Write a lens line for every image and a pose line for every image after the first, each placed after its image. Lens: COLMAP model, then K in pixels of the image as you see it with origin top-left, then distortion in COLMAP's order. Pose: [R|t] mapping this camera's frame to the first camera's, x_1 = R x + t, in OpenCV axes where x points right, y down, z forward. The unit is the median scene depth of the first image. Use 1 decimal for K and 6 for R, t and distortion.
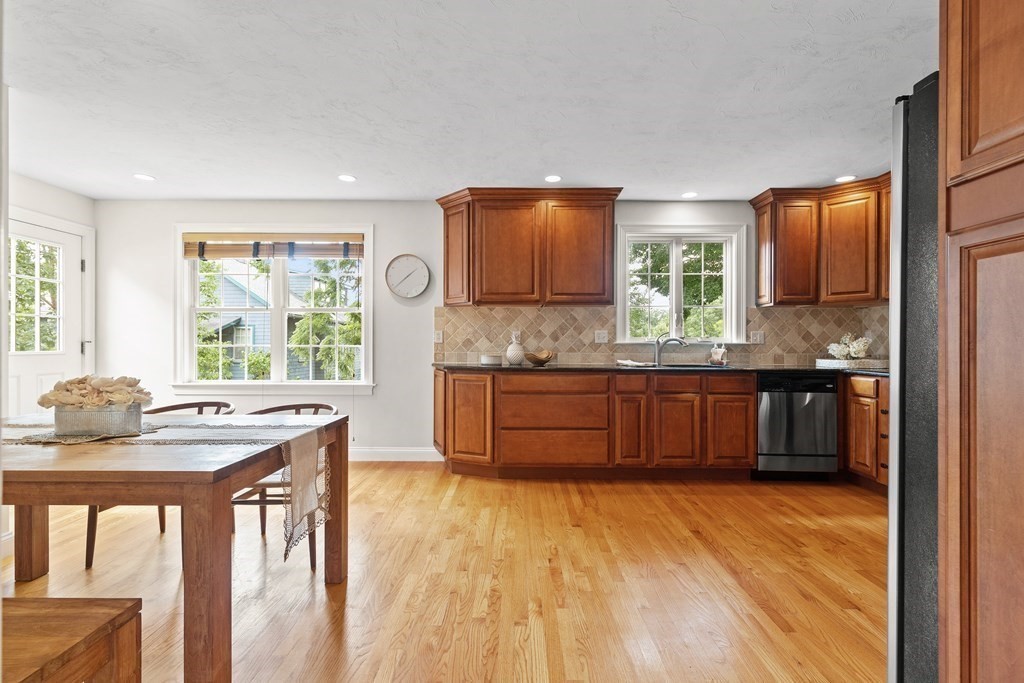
lens RADIAL K [[461.0, 0, 512.6], [0, 461.0, 342.6], [0, 0, 1]] dist [0.002889, -0.000006]
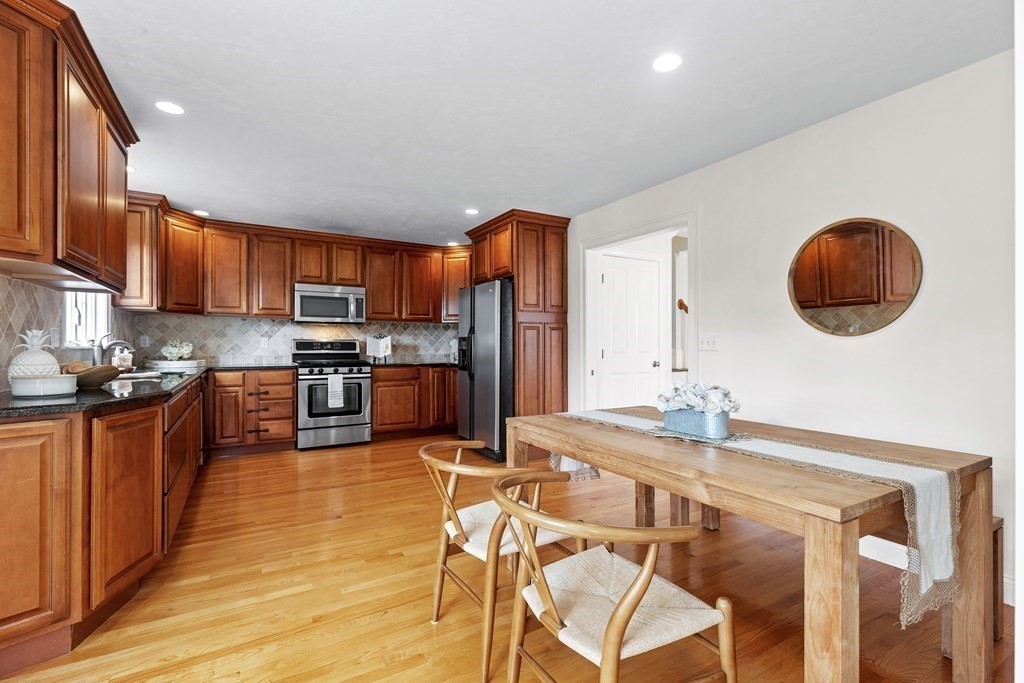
lens RADIAL K [[461.0, 0, 512.6], [0, 461.0, 342.6], [0, 0, 1]] dist [0.002889, -0.000006]
pose [[-0.512394, 0.002228, 0.858747, -0.723050], [-0.004042, 0.999979, -0.005006, -0.006513], [-0.858741, -0.006036, -0.512375, 0.870524]]
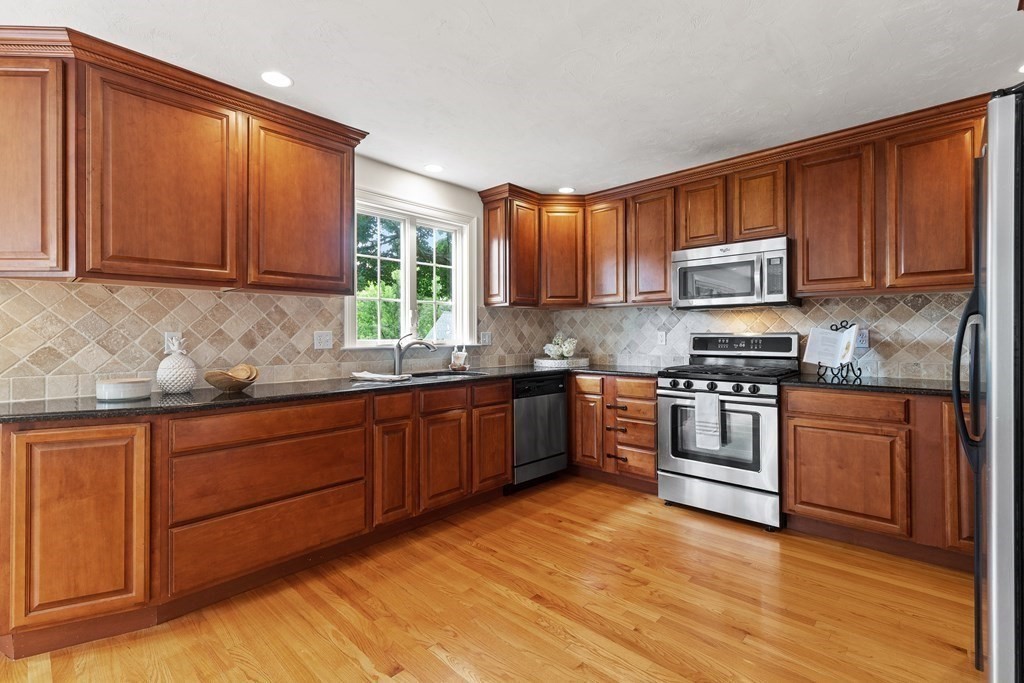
lens RADIAL K [[463.1, 0, 517.4], [0, 463.1, 329.8], [0, 0, 1]] dist [0.002159, 0.000159]
pose [[0.670394, 0.002689, 0.742001, -0.141032], [0.005932, 0.999942, -0.008983, -0.021823], [-0.741982, 0.010424, 0.670339, 0.350682]]
